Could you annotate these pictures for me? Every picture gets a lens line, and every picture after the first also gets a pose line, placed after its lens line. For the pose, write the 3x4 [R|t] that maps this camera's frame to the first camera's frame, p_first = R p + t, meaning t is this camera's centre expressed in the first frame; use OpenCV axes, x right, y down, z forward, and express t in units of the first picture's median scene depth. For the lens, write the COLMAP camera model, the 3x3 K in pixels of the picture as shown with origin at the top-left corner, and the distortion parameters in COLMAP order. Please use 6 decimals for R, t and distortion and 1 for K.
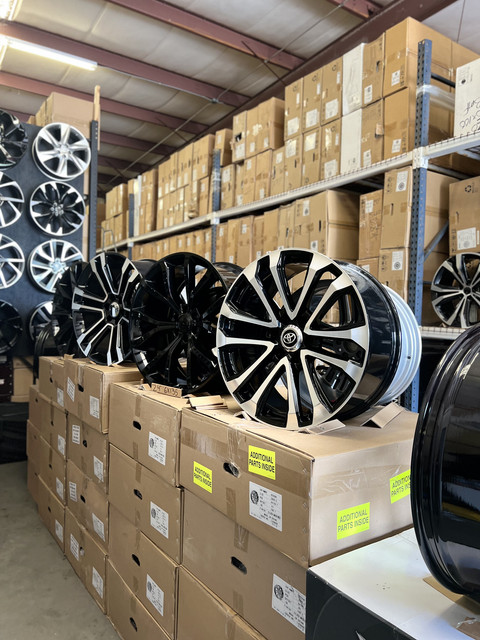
lens RADIAL K [[485.0, 0, 239.2], [0, 485.0, 323.8], [0, 0, 1]] dist [0.055117, -0.070513]
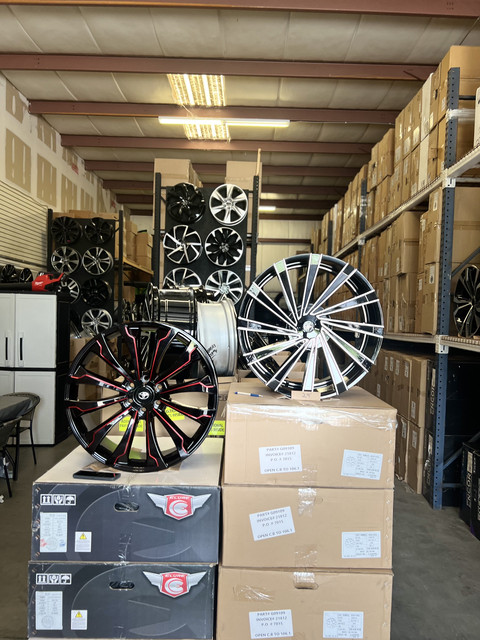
lens RADIAL K [[485.0, 0, 239.2], [0, 485.0, 323.8], [0, 0, 1]] dist [0.055117, -0.070513]
pose [[0.828291, 0.006420, -0.560261, 0.430928], [-0.024129, 0.999415, -0.024220, 0.010952], [0.559778, 0.033579, 0.827962, -0.092197]]
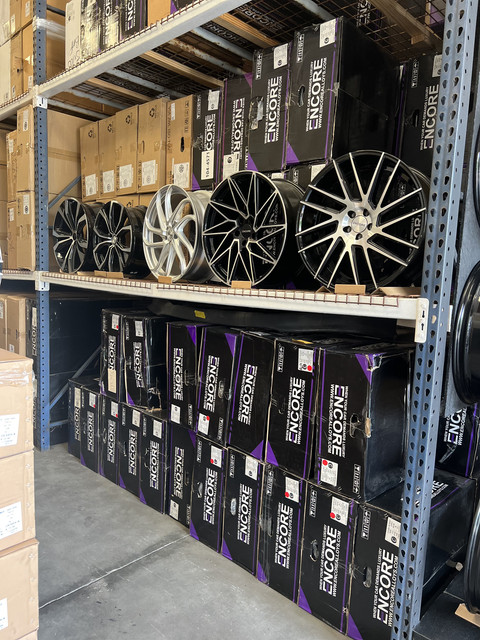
lens RADIAL K [[485.0, 0, 239.2], [0, 485.0, 323.8], [0, 0, 1]] dist [0.055117, -0.070513]
pose [[0.971831, -0.017661, 0.235016, 0.376778], [-0.004356, 0.995672, 0.092840, 0.011539], [-0.235638, -0.091248, 0.967548, -0.049809]]
